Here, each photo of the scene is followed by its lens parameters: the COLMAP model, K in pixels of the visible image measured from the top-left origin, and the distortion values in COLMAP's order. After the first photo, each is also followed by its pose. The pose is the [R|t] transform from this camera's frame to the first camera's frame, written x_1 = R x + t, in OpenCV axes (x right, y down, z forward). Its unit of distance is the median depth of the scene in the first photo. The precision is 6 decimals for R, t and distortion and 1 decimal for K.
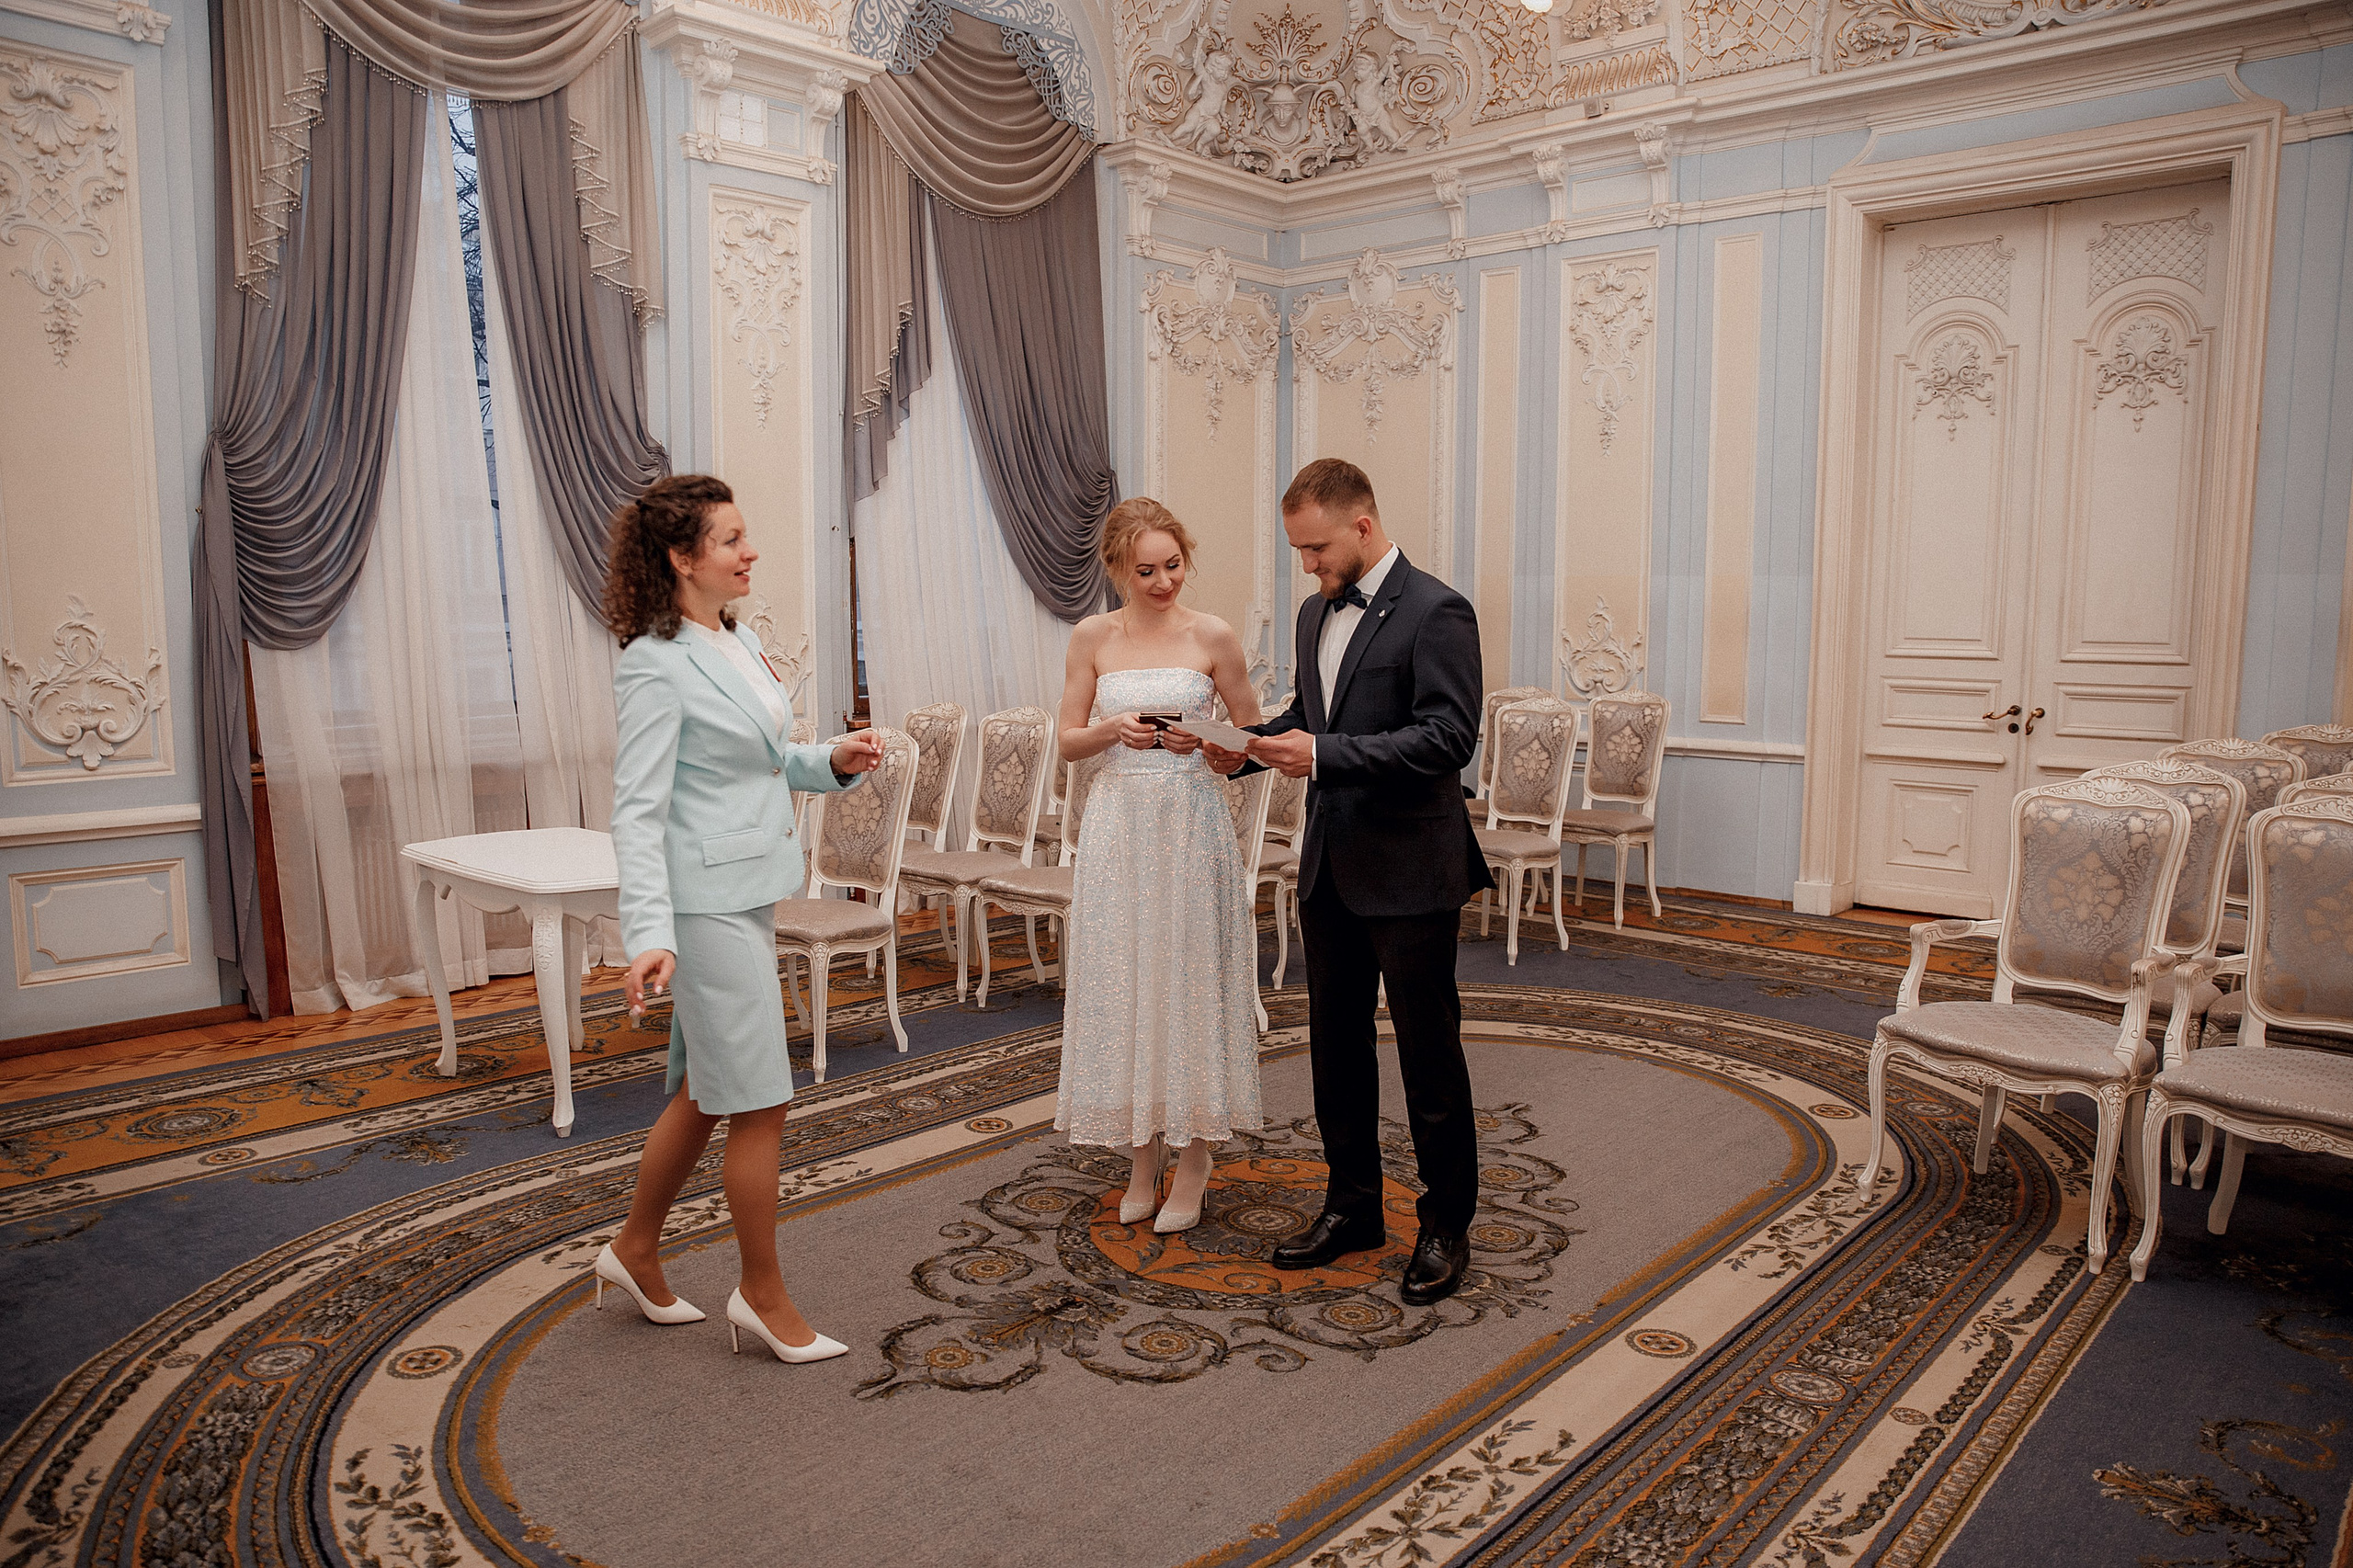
lens RADIAL K [[1646.3, 0, 1164.7], [0, 1646.3, 793.9], [0, 0, 1]] dist [-0.107251, 0.083170]
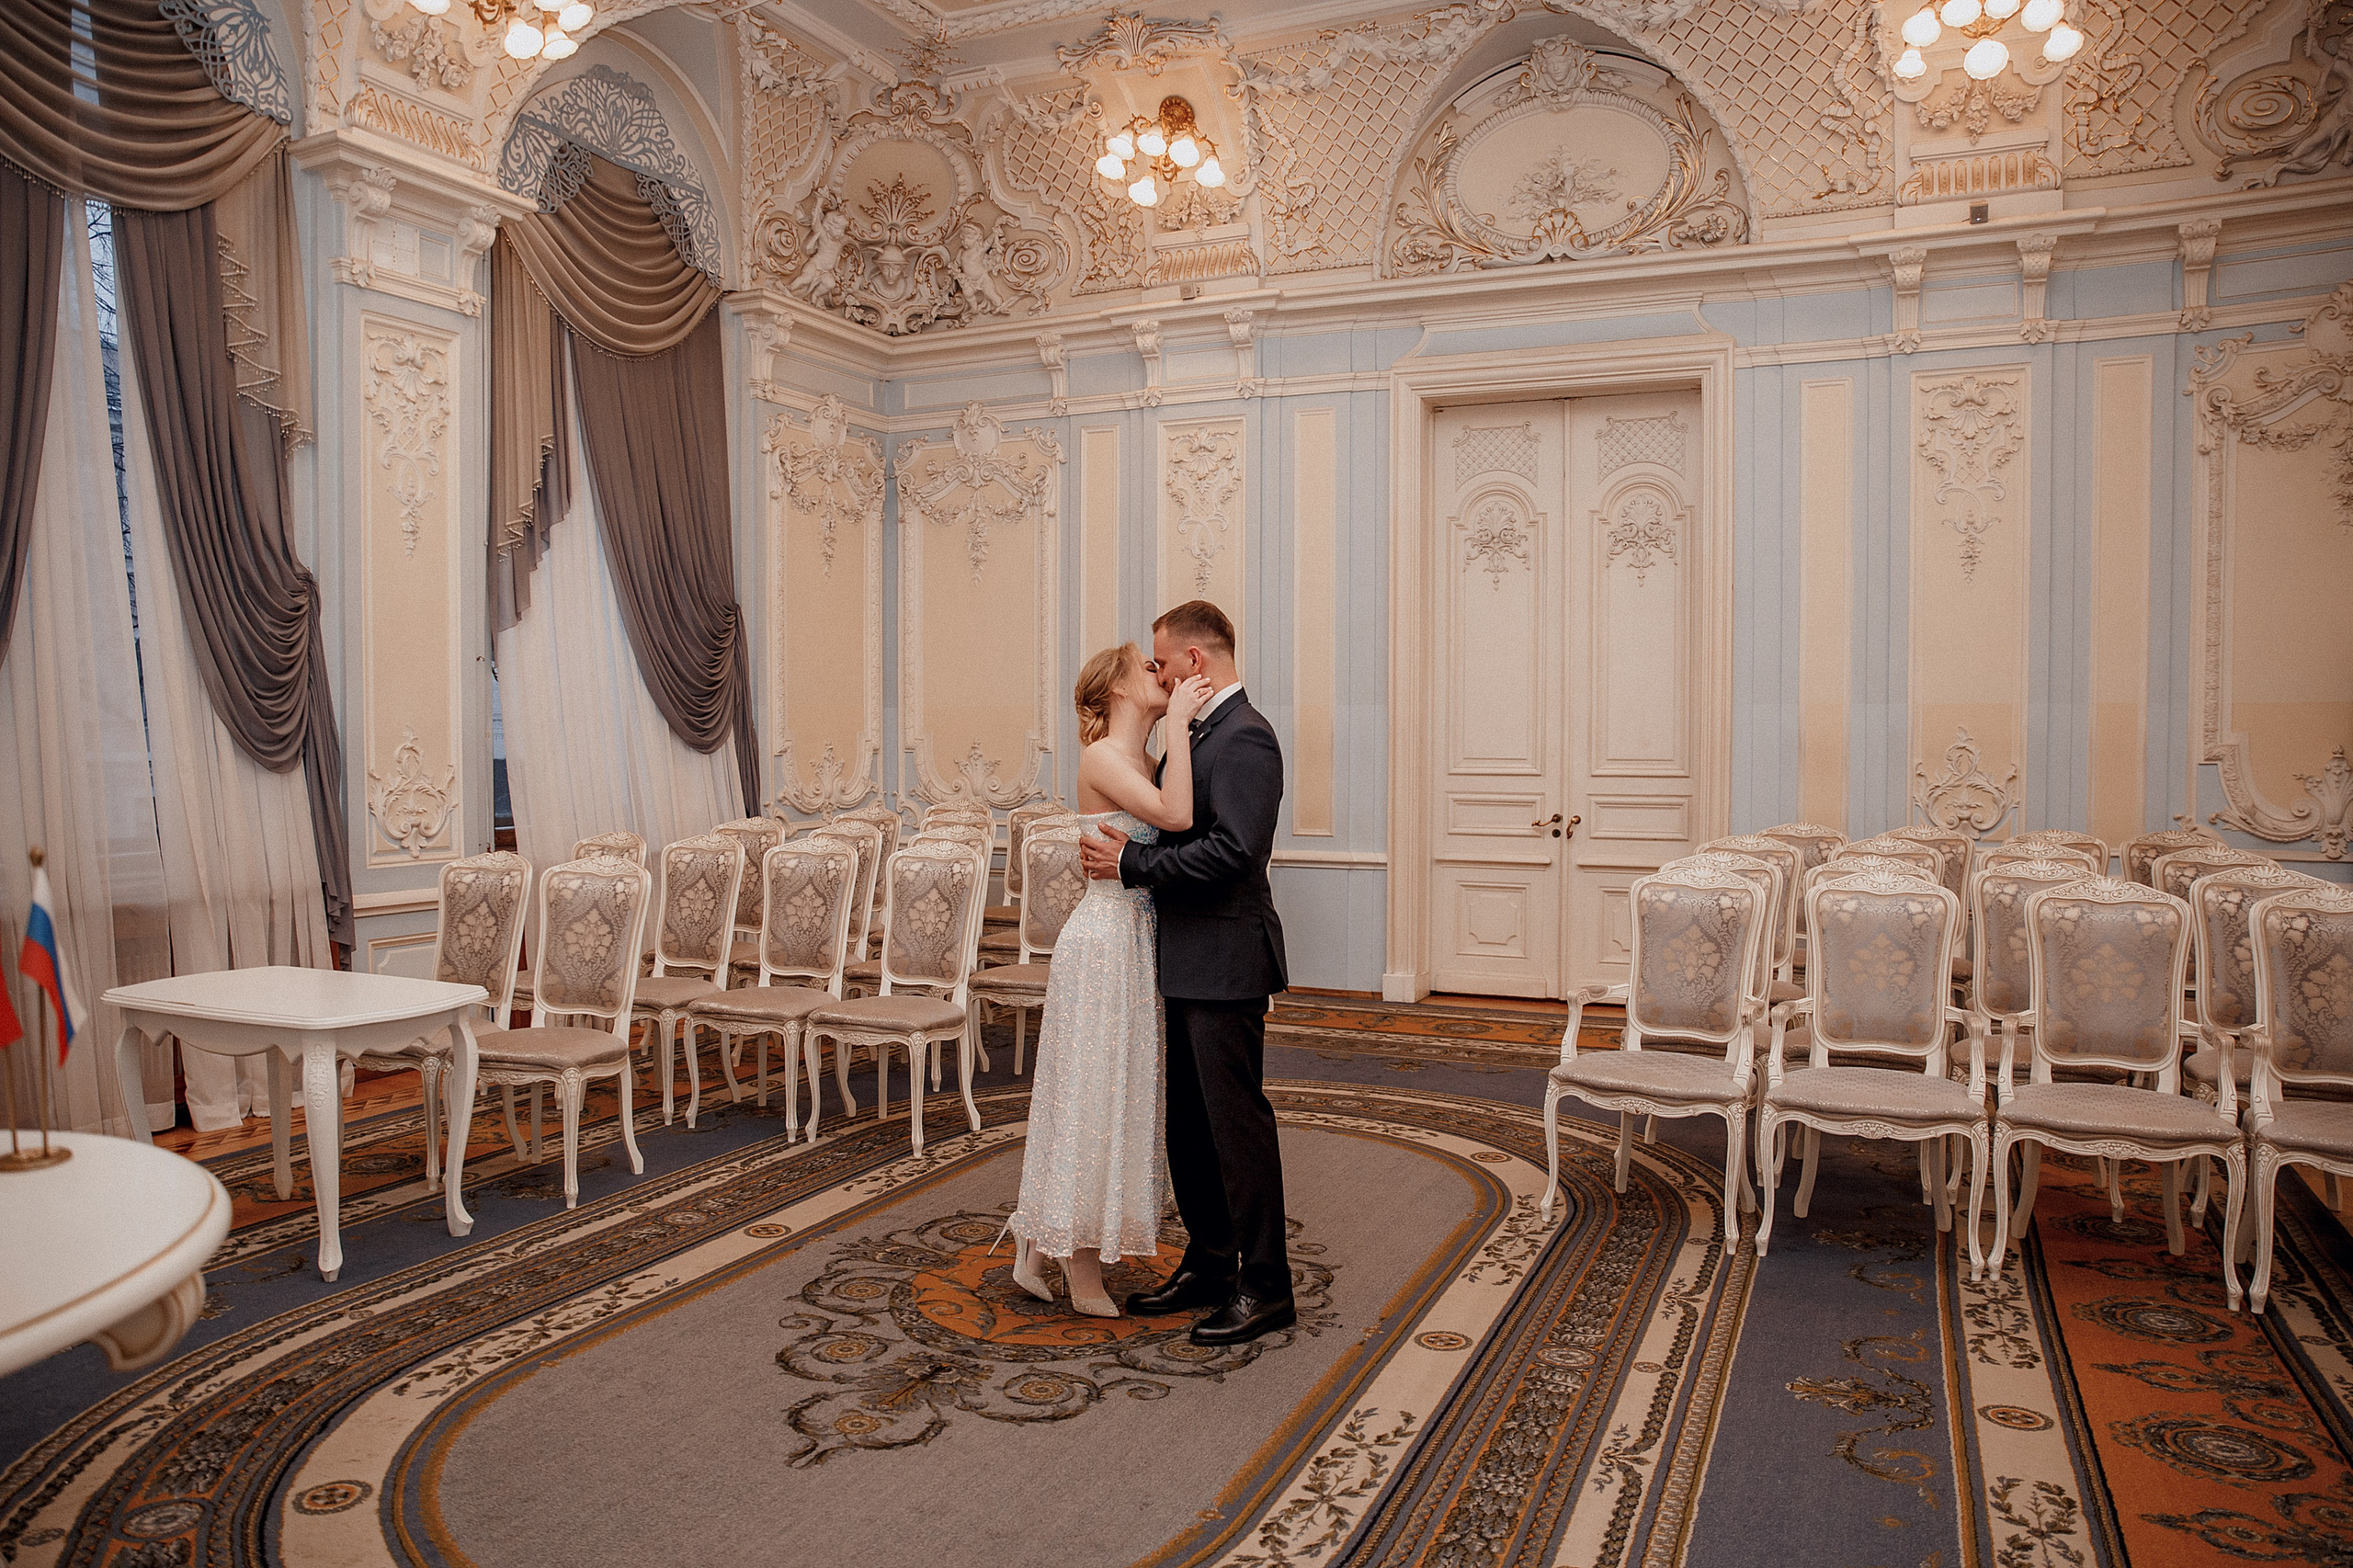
lens RADIAL K [[1644.9, 0, 1174.3], [0, 1644.9, 795.4], [0, 0, 1]] dist [-0.107320, 0.083953]
pose [[0.950629, -0.014338, 0.309997, -0.154656], [0.037821, 0.996839, -0.069874, 0.006349], [-0.308015, 0.078149, 0.948166, -0.073642]]
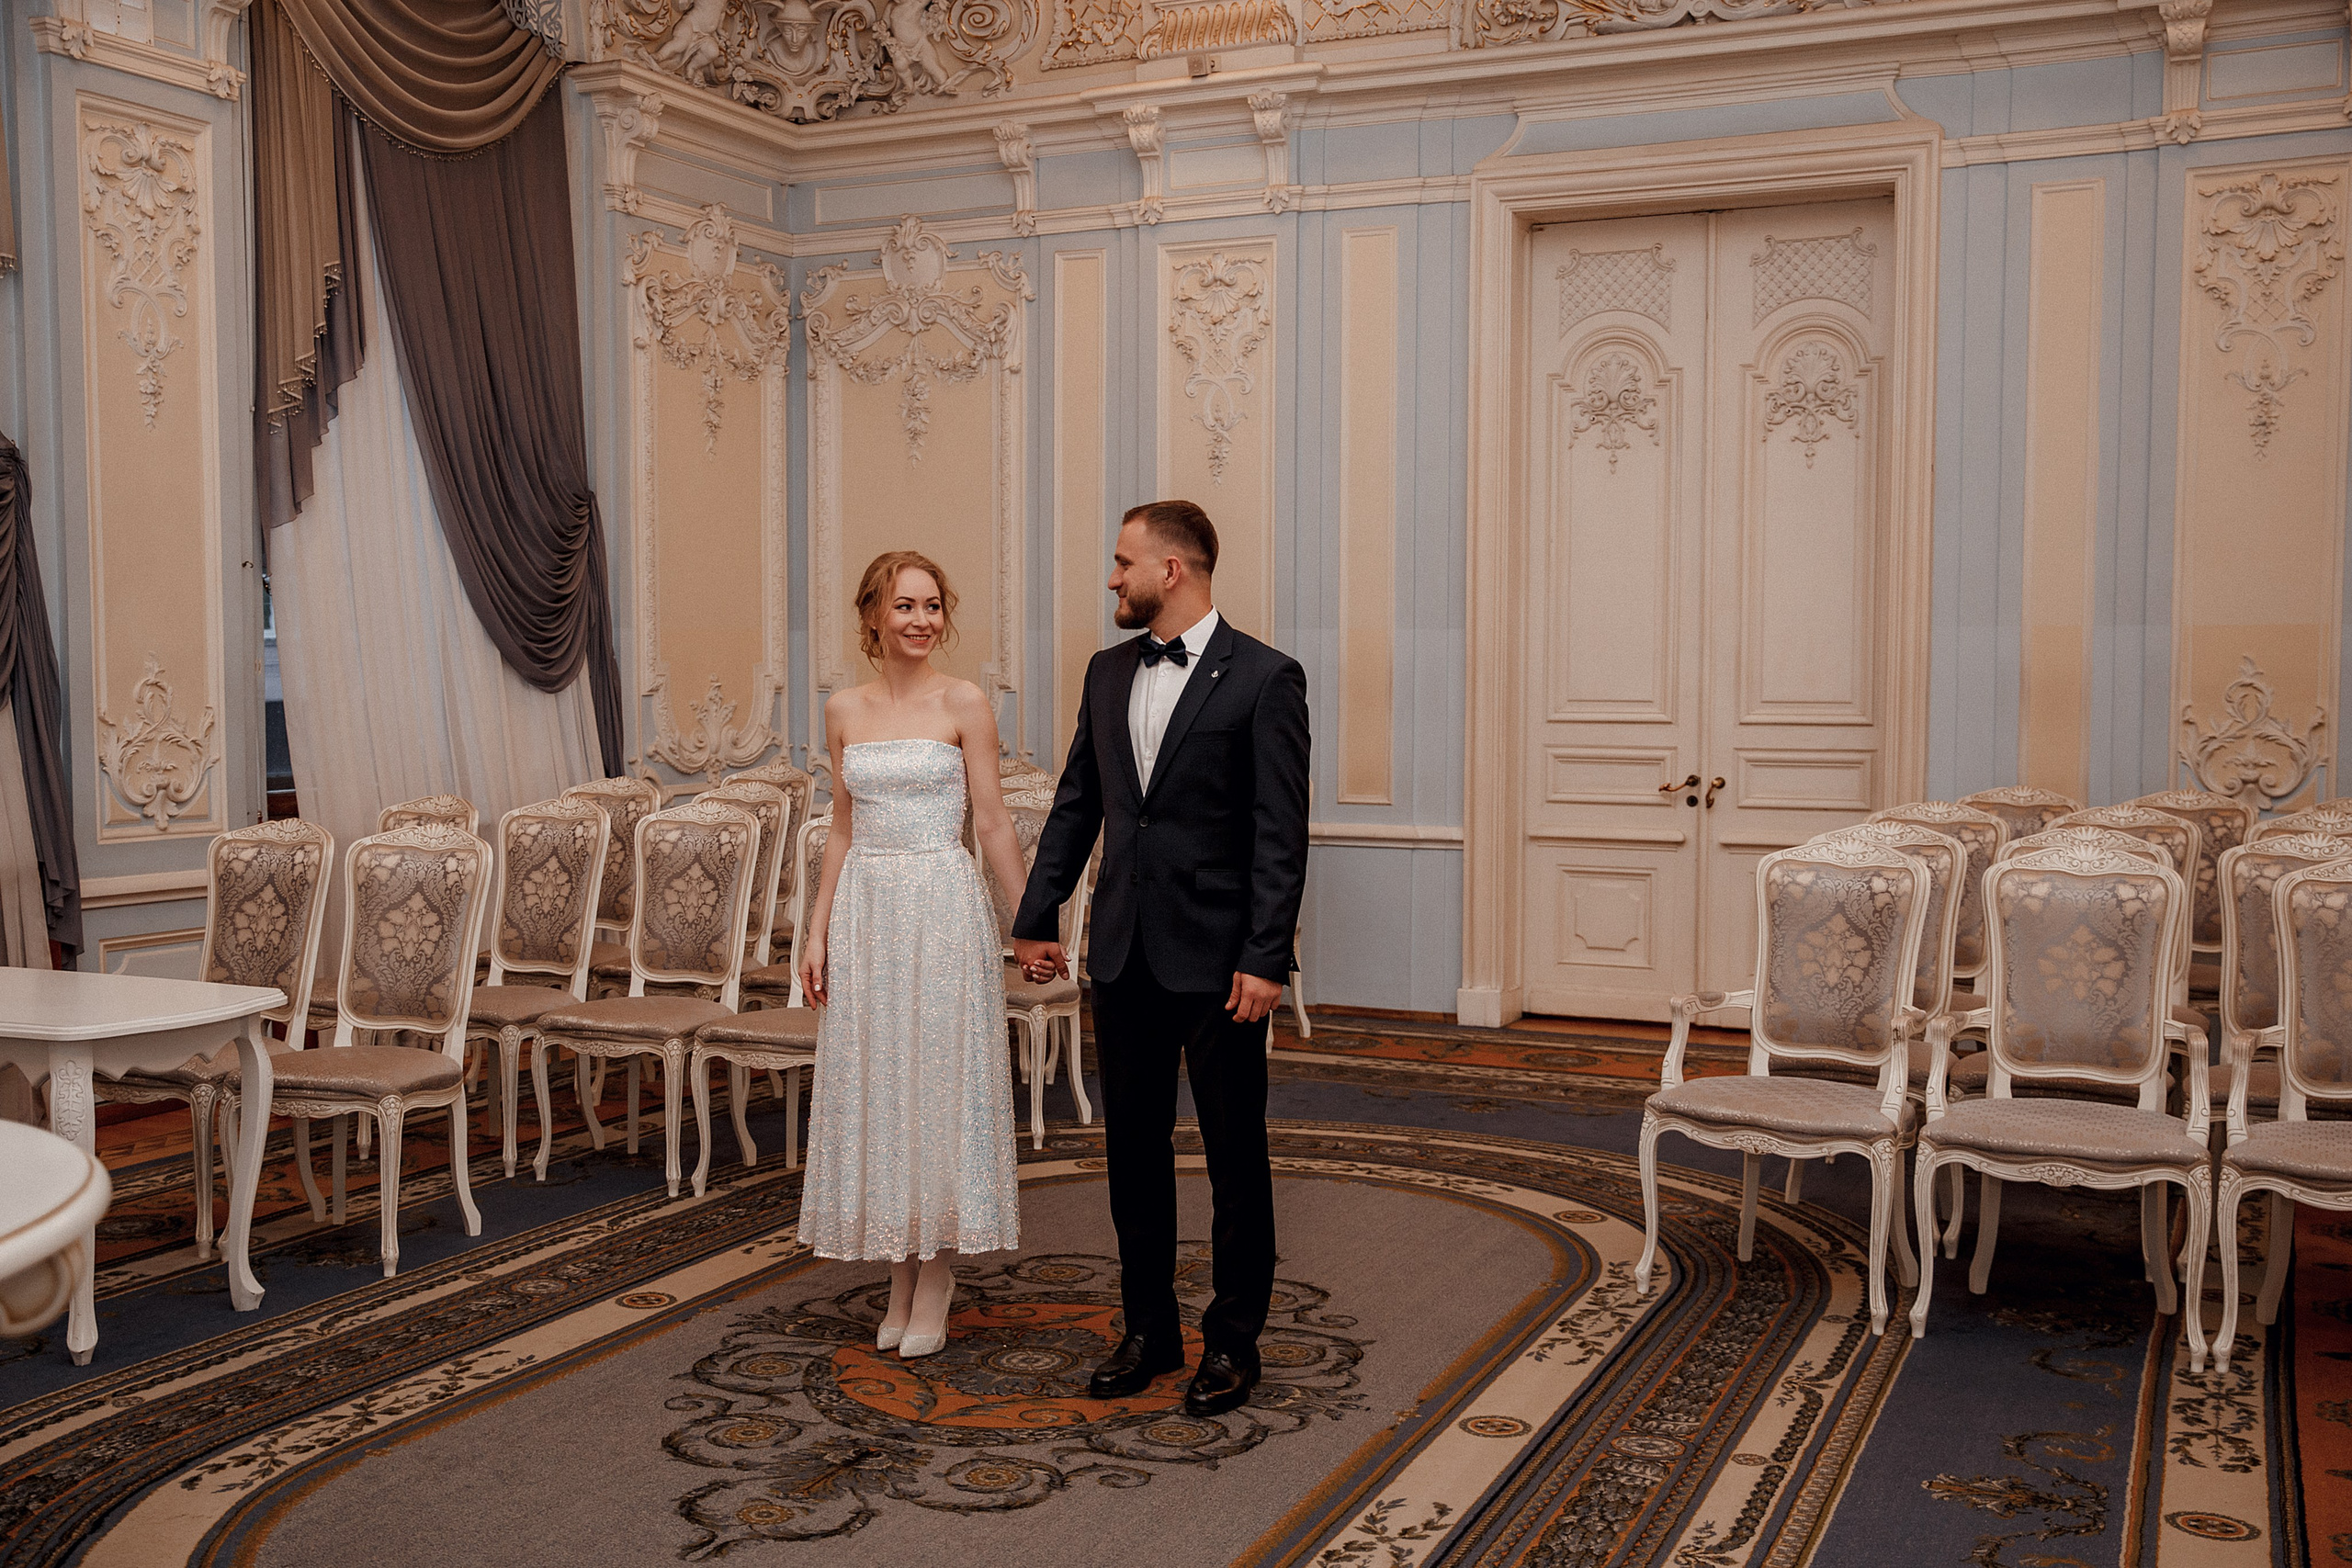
lens RADIAL K [[2332.8, 0, 1167.5], [0, 2332.8, 796.1], [0, 0, 1]] dist [-0.019778, 0.105457]
pose [[0.954290, -0.018576, 0.298306, -0.175361], [0.035806, 0.997984, -0.052400, 0.018022], [-0.296731, 0.060686, 0.953031, -0.178295]]
